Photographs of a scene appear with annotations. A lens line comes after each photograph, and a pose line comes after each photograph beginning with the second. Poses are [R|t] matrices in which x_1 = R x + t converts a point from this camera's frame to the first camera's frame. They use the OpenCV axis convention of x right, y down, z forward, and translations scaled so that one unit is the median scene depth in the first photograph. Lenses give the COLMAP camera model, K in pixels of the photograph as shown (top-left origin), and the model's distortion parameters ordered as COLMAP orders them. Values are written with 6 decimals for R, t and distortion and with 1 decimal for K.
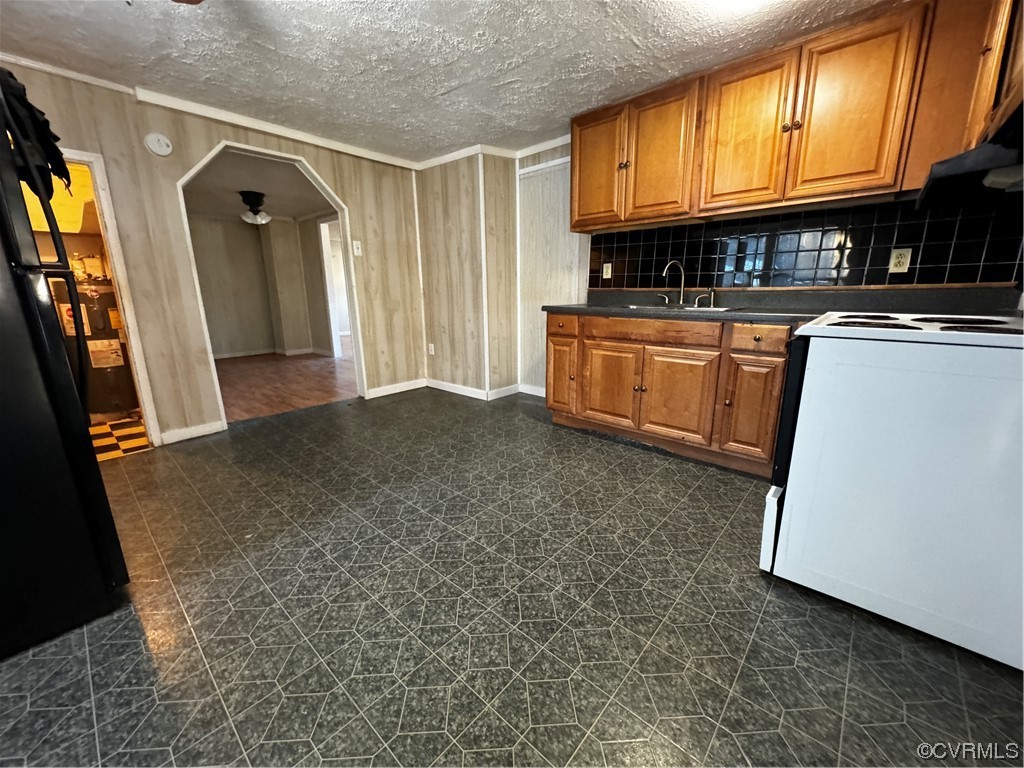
lens RADIAL K [[406.0, 0, 521.3], [0, 406.0, 384.5], [0, 0, 1]] dist [-0.002247, 0.000017]
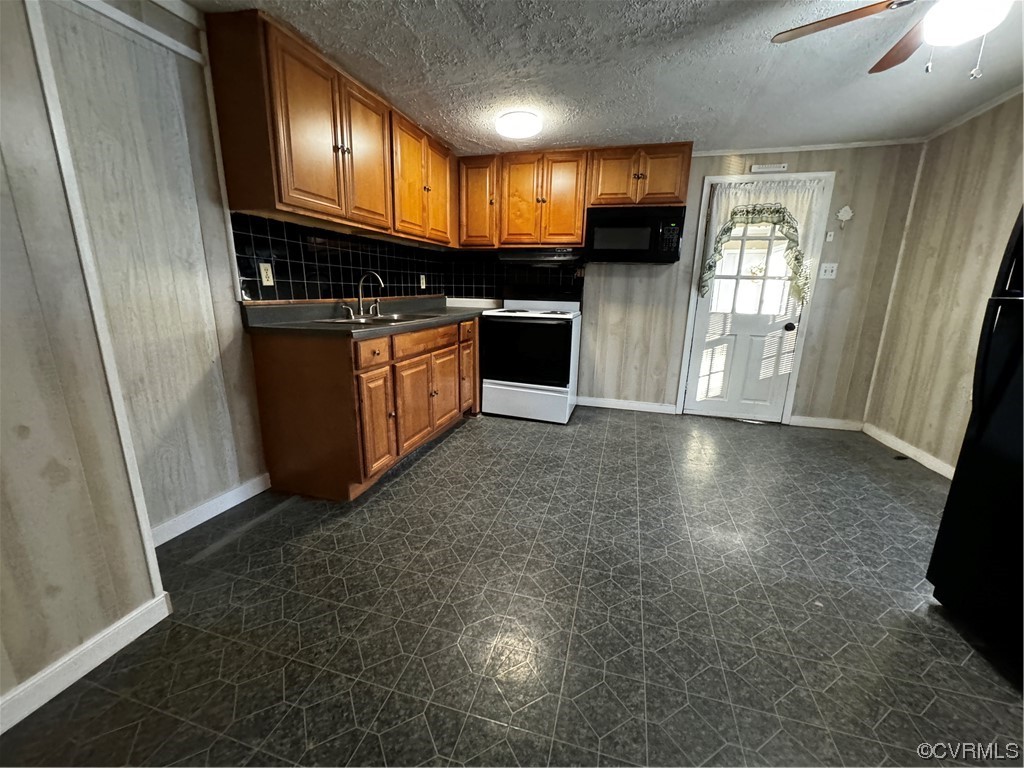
lens RADIAL K [[406.0, 0, 517.3], [0, 406.0, 381.5], [0, 0, 1]] dist [-0.002247, 0.000017]
pose [[-0.425407, -0.197181, 0.883260, -0.785496], [0.208714, 0.928291, 0.307757, -0.320380], [-0.880606, 0.315271, -0.353747, 1.263911]]
